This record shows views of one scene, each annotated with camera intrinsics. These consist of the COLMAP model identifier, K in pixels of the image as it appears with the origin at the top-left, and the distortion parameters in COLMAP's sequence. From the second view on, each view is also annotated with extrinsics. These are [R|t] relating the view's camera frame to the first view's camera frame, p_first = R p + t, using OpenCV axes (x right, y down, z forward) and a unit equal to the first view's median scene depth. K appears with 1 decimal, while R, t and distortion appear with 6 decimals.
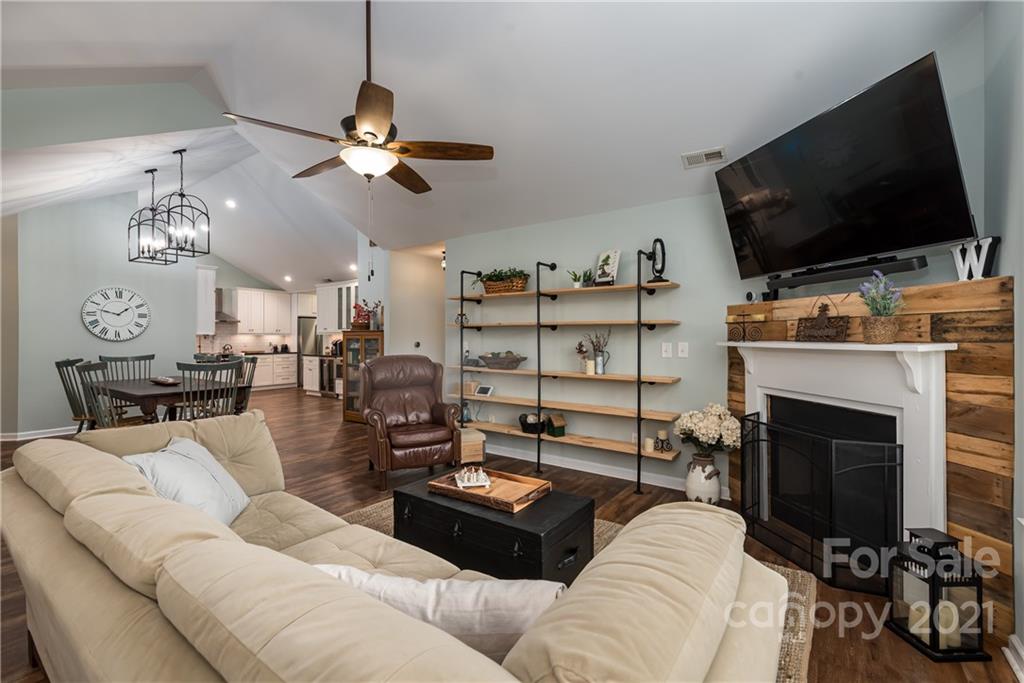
lens RADIAL K [[450.4, 0, 505.9], [0, 450.4, 334.3], [0, 0, 1]] dist [0.001550, 0.000074]
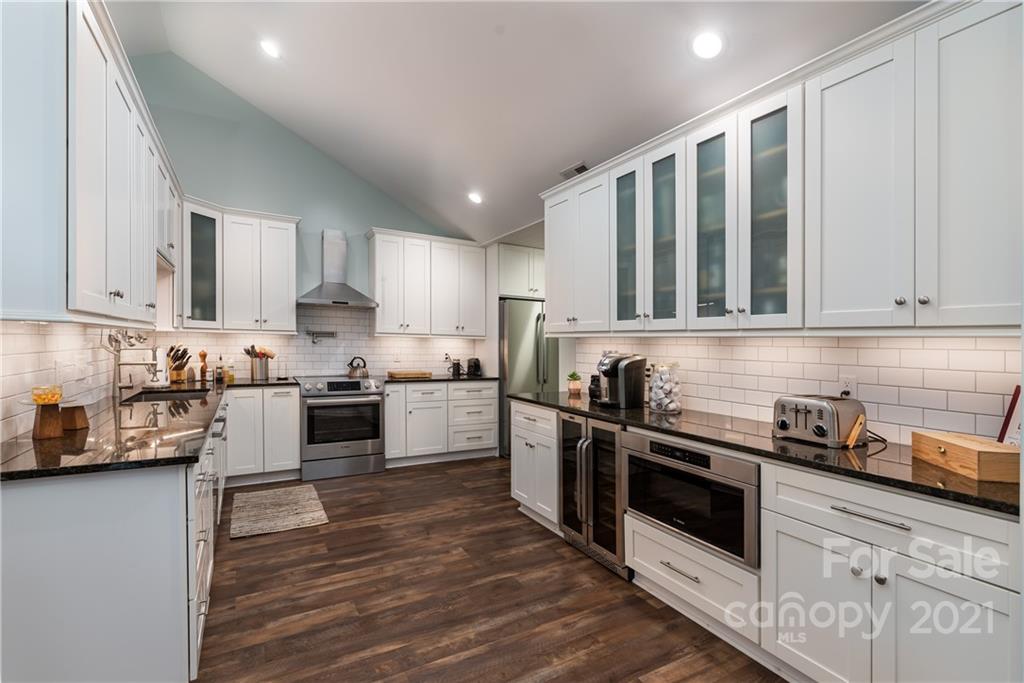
lens RADIAL K [[465.2, 0, 509.1], [0, 465.2, 329.2], [0, 0, 1]] dist [-0.002721, 0.001967]
pose [[0.909732, 0.001593, -0.415194, -0.755562], [-0.012304, 0.999657, -0.023124, 0.006634], [0.415014, 0.026145, 0.909439, 1.679557]]
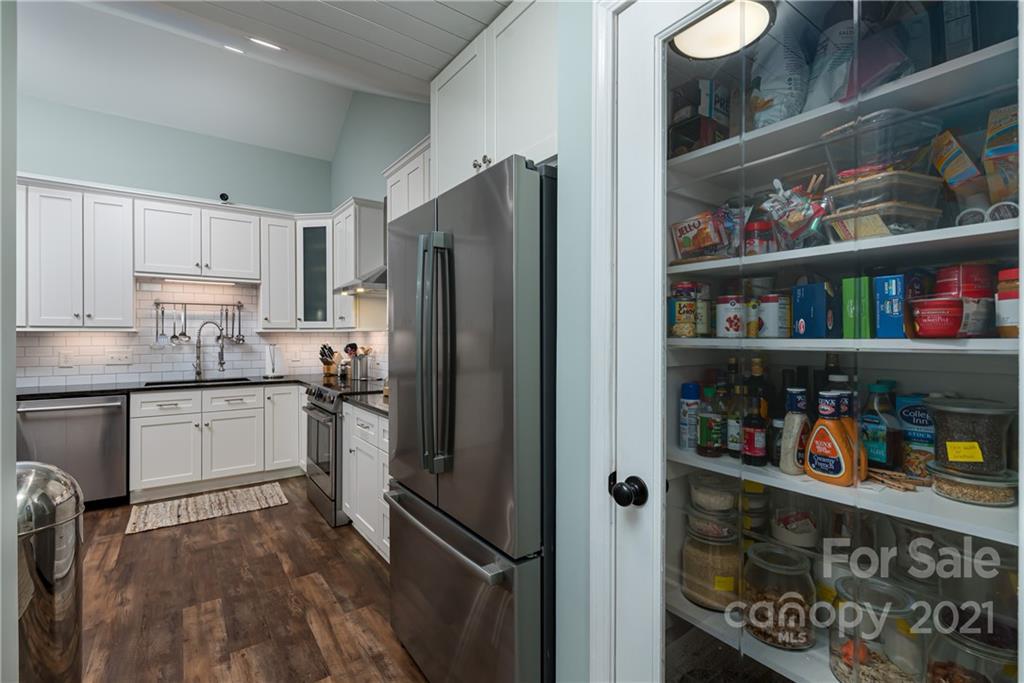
lens RADIAL K [[465.2, 0, 514.9], [0, 465.2, 339.3], [0, 0, 1]] dist [-0.002721, 0.001967]
pose [[-0.310997, 0.004772, -0.950399, -0.859225], [0.008081, 0.999965, 0.002377, 0.017778], [0.950377, -0.006941, -0.311025, 3.079768]]
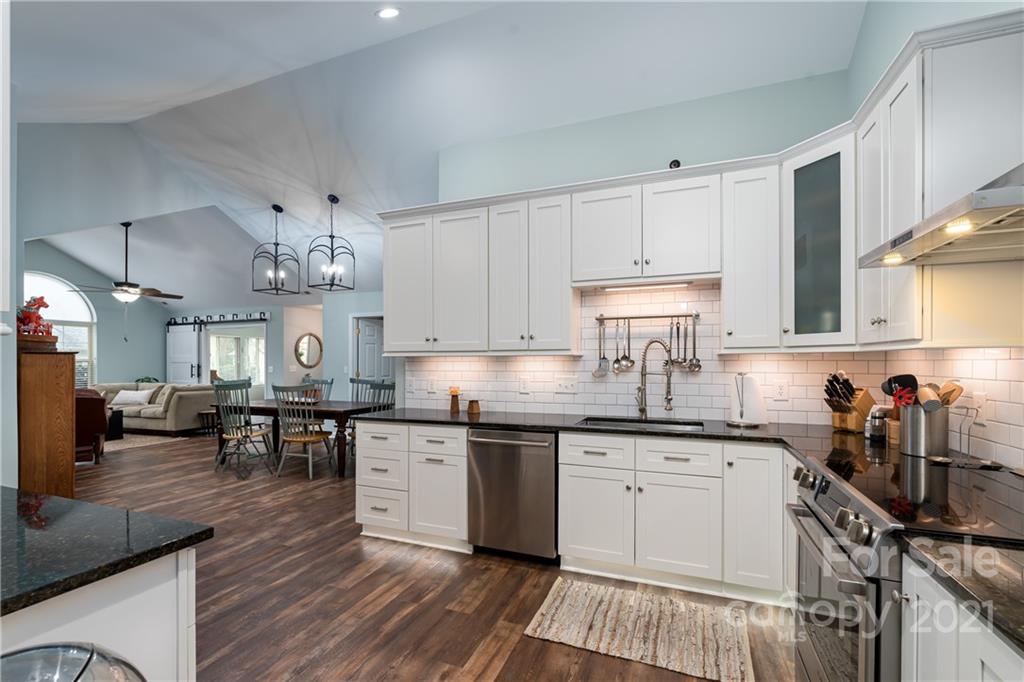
lens RADIAL K [[450.4, 0, 511.4], [0, 450.4, 363.4], [0, 0, 1]] dist [0.001550, 0.000074]
pose [[-0.967396, 0.001739, -0.253264, -1.215438], [0.002654, 0.999991, -0.003268, 0.014504], [0.253256, -0.003833, -0.967392, 2.764415]]
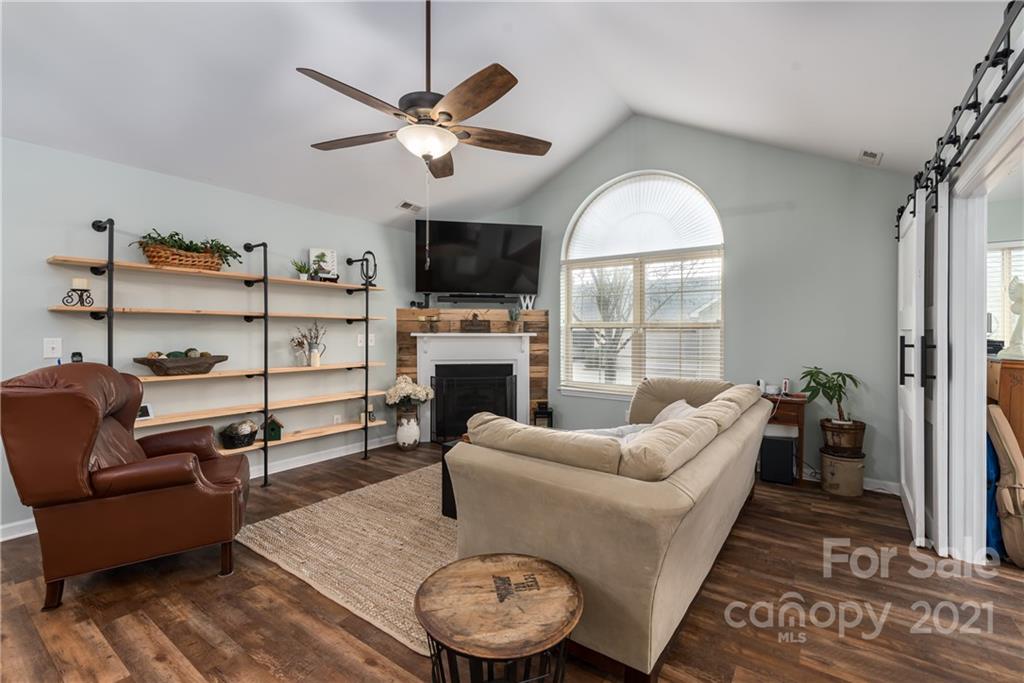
lens RADIAL K [[450.4, 0, 513.3], [0, 450.4, 329.6], [0, 0, 1]] dist [0.001550, 0.000074]
pose [[-0.006757, 0.002007, 0.999975, -0.818225], [-0.007920, 0.999967, -0.002061, 0.003800], [-0.999946, -0.007934, -0.006741, 0.546663]]
